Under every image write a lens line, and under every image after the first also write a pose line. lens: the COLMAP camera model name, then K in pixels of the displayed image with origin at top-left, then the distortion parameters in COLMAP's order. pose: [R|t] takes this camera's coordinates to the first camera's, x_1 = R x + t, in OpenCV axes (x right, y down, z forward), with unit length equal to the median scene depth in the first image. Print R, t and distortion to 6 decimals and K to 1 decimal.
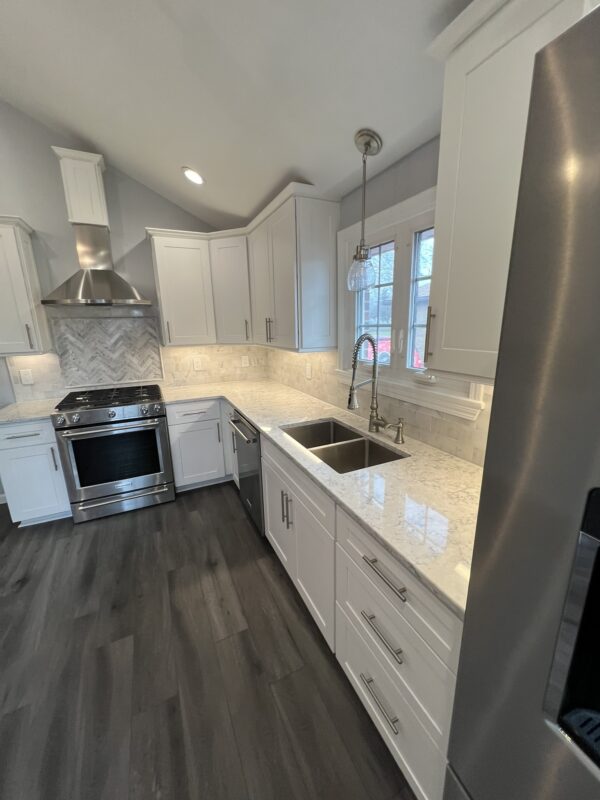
lens RADIAL K [[317.1, 0, 300.0], [0, 317.1, 399.7], [0, 0, 1]] dist [-0.000216, -0.000678]
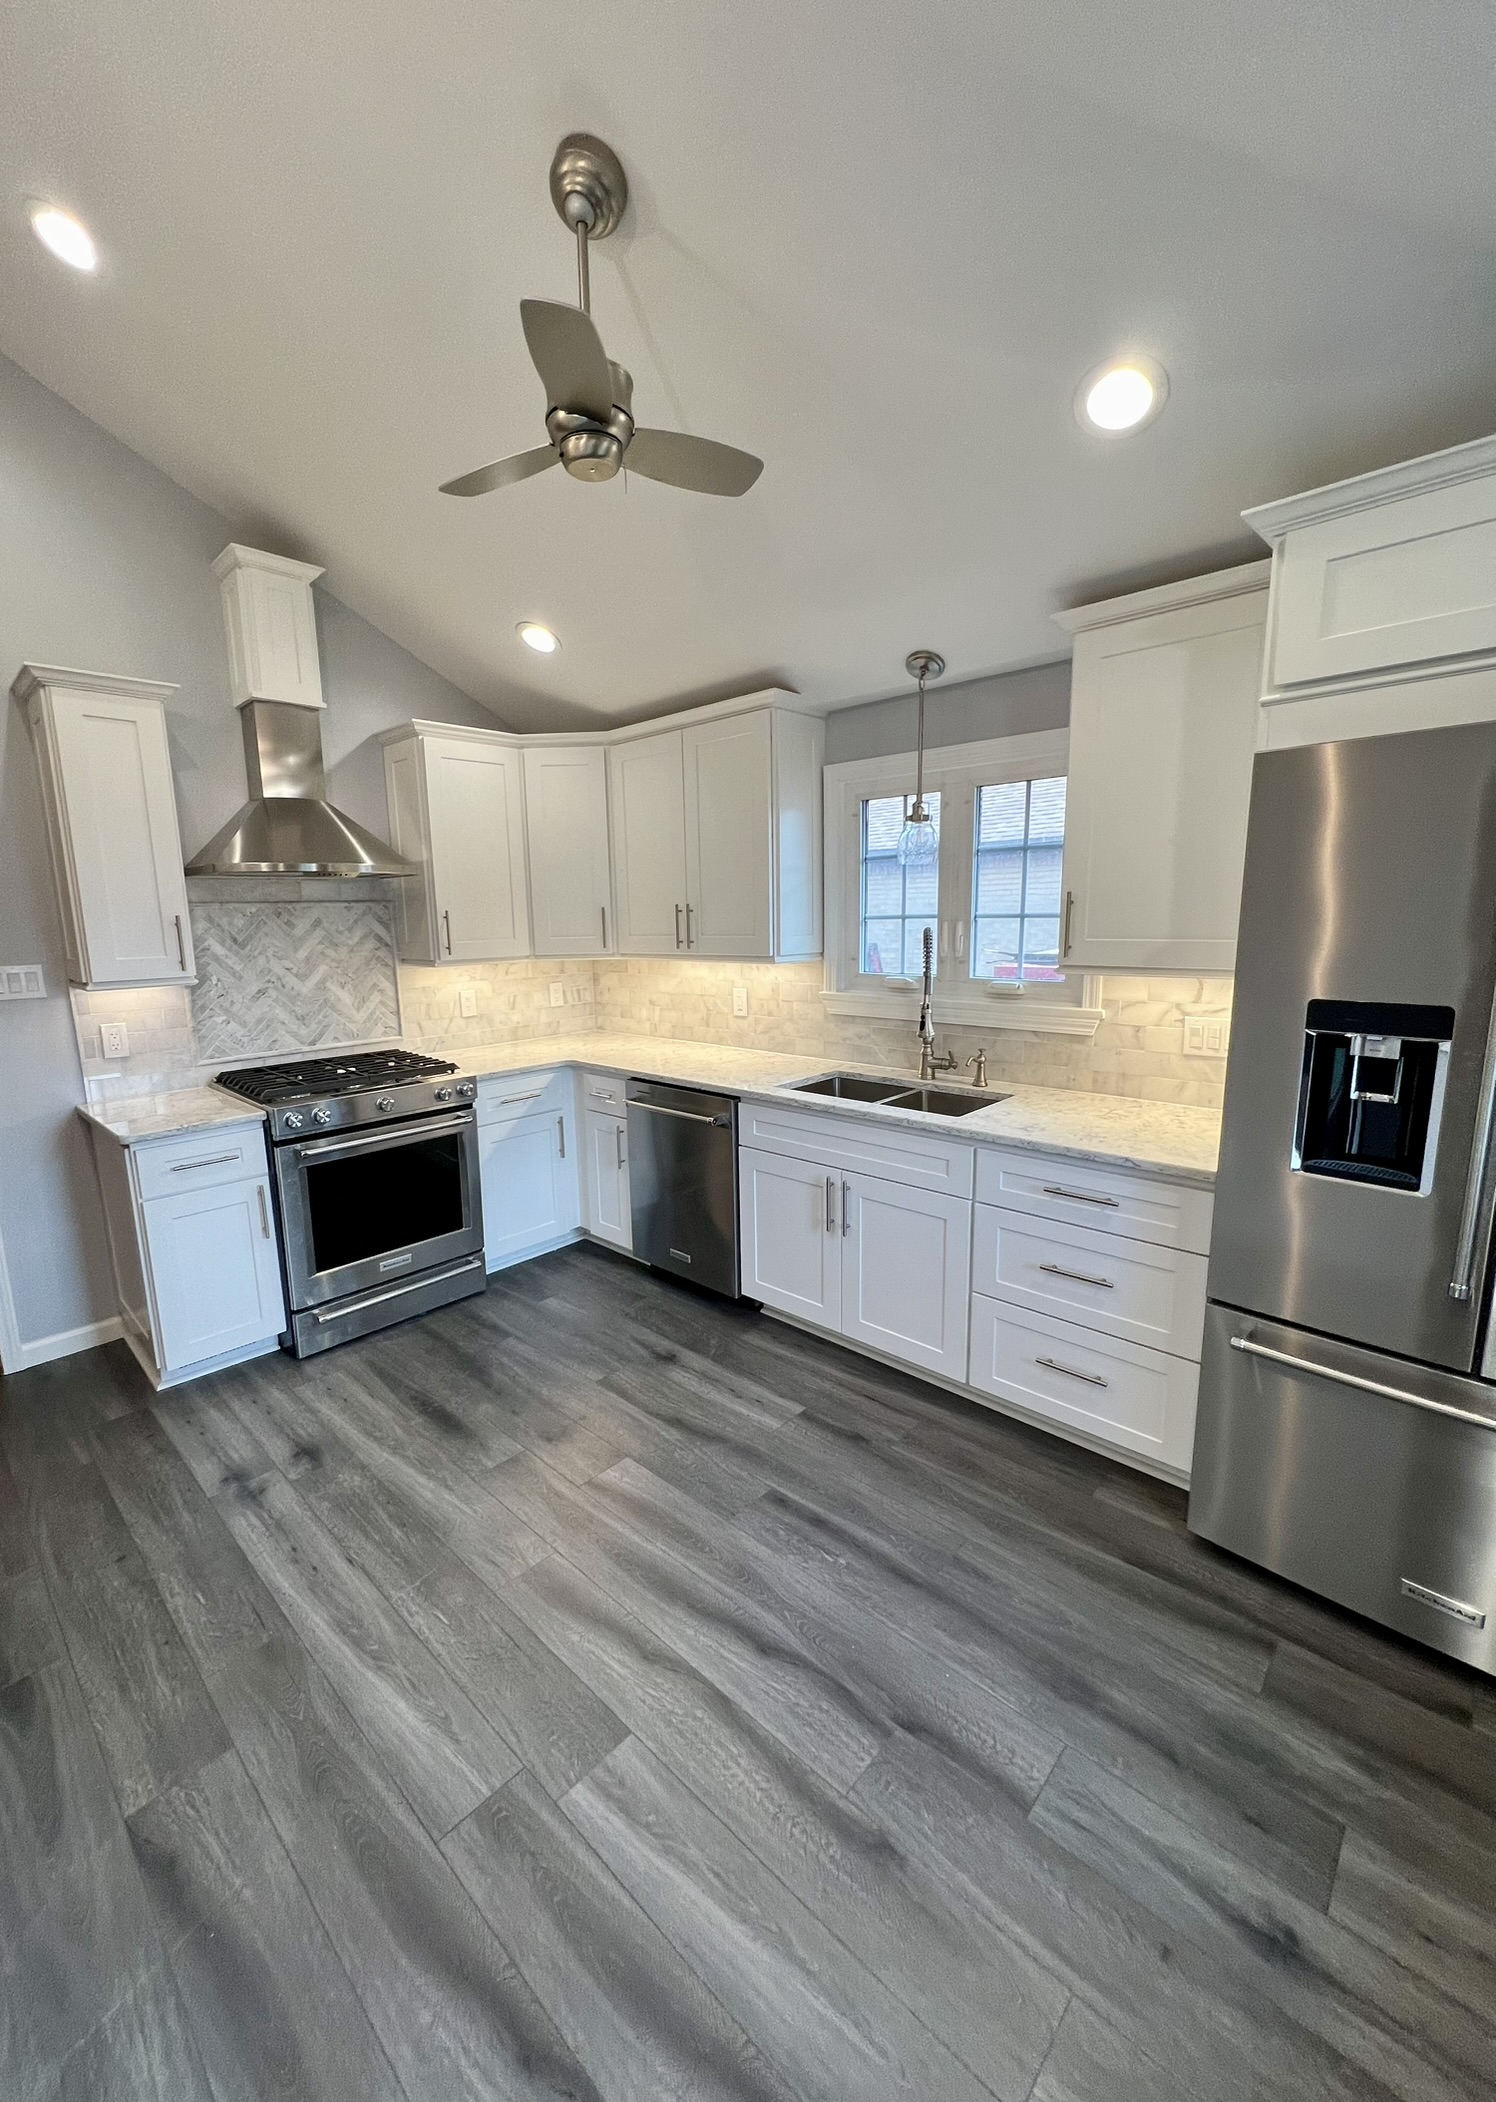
lens RADIAL K [[840.1, 0, 700.7], [0, 840.1, 1060.0], [0, 0, 1]] dist [-0.001945, -0.000034]
pose [[0.939914, -0.058541, 0.336355, -0.598764], [0.081688, 0.995135, -0.055071, 0.091743], [-0.331495, 0.079238, 0.940124, -0.348636]]
